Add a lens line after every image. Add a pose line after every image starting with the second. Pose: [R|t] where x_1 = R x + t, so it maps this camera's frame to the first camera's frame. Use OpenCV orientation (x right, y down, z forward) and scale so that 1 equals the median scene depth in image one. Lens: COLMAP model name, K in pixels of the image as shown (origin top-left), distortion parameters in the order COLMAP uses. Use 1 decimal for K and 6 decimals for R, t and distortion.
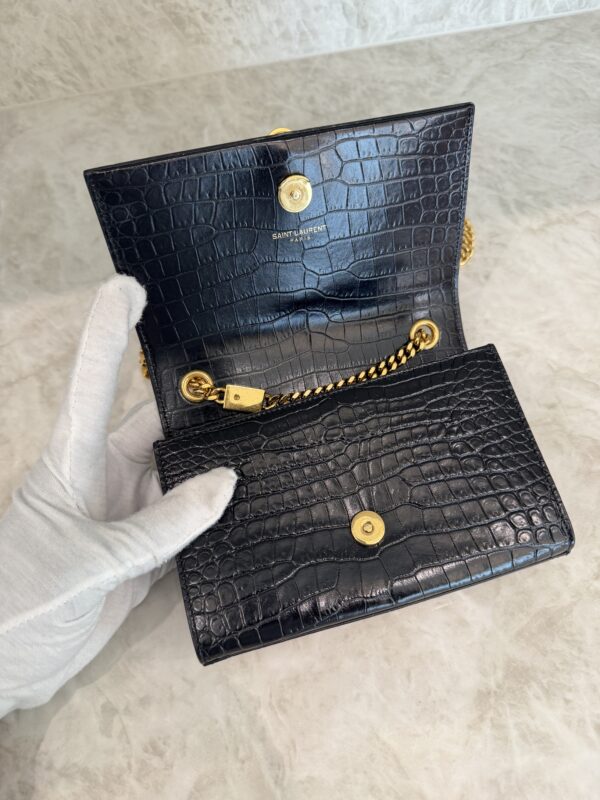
lens RADIAL K [[593.8, 0, 300.0], [0, 593.8, 407.3], [0, 0, 1]] dist [-0.040625, 0.002193]
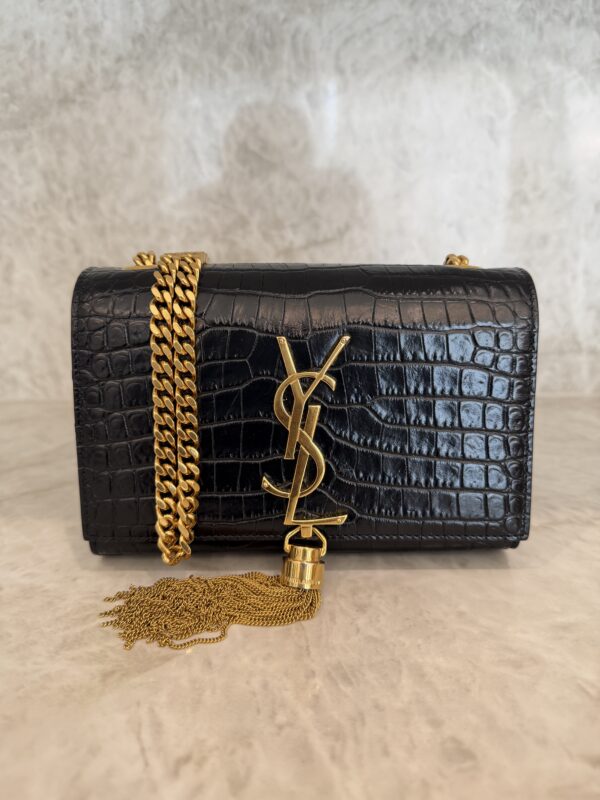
lens RADIAL K [[593.8, 0, 300.9], [0, 593.8, 406.3], [0, 0, 1]] dist [-0.040625, 0.002193]
pose [[0.988416, 0.102136, -0.112261, 0.163038], [-0.151767, 0.669863, -0.726809, 0.127946], [0.000966, 0.735427, 0.677604, 0.363481]]
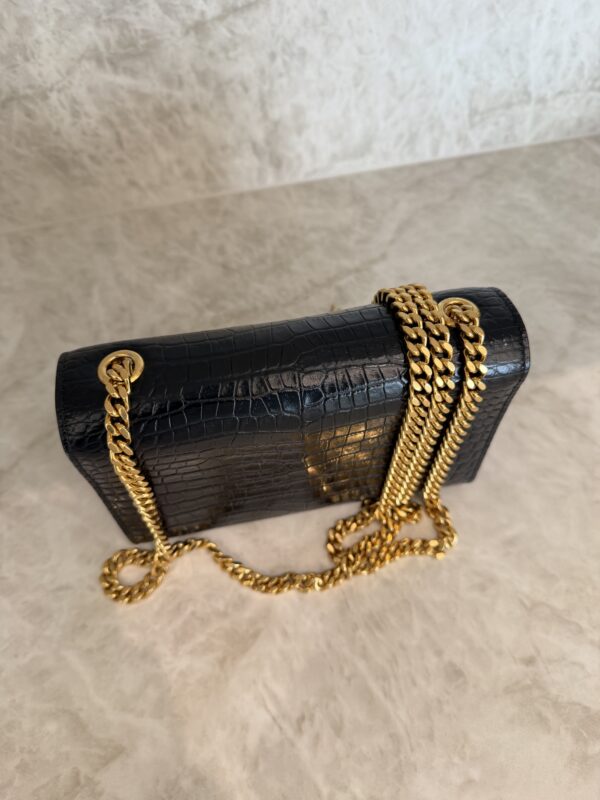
lens RADIAL K [[593.8, 0, 299.5], [0, 593.8, 392.7], [0, 0, 1]] dist [-0.040625, 0.002193]
pose [[0.992985, -0.038917, 0.111653, 0.029434], [0.050927, 0.992974, -0.106811, -0.216925], [-0.106712, 0.111748, 0.987990, 0.149369]]
